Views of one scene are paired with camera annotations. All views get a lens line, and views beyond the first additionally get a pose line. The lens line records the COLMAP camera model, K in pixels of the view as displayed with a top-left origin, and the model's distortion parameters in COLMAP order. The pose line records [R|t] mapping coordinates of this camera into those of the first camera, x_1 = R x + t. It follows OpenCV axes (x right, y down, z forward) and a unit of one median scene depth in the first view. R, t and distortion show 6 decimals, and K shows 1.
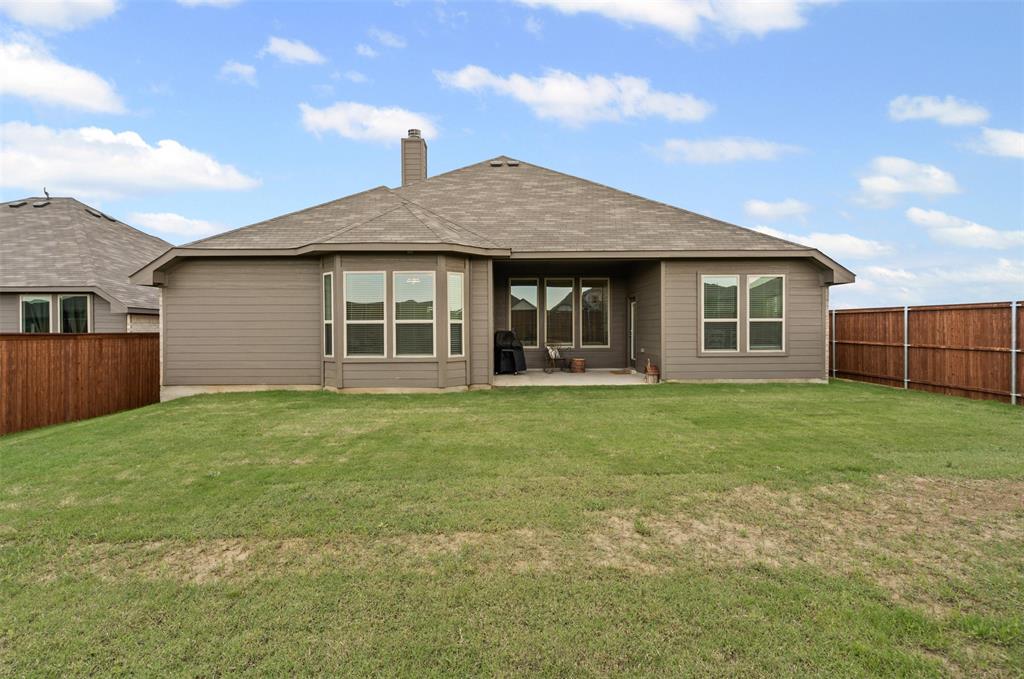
lens RADIAL K [[468.6, 0, 511.5], [0, 468.6, 341.7], [0, 0, 1]] dist [-0.000840, -0.000152]
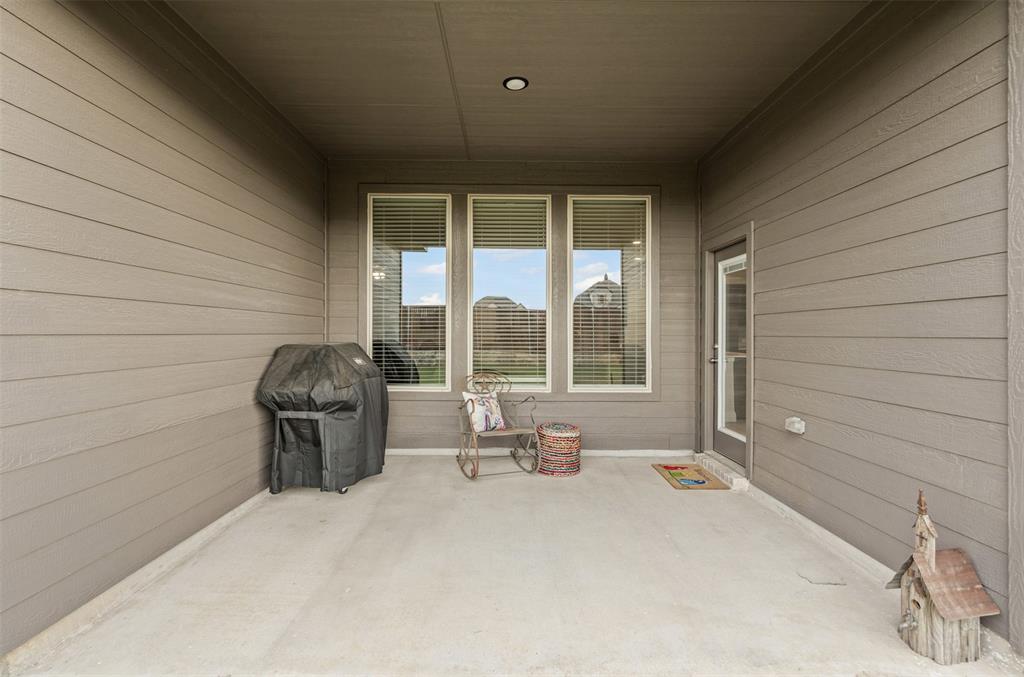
lens RADIAL K [[468.3, 0, 510.3], [0, 468.3, 343.3], [0, 0, 1]] dist [0.000665, 0.000016]
pose [[0.999828, 0.006918, -0.017216, 0.112277], [-0.007041, 0.999950, -0.007095, -0.021621], [0.017166, 0.007215, 0.999827, 0.662685]]
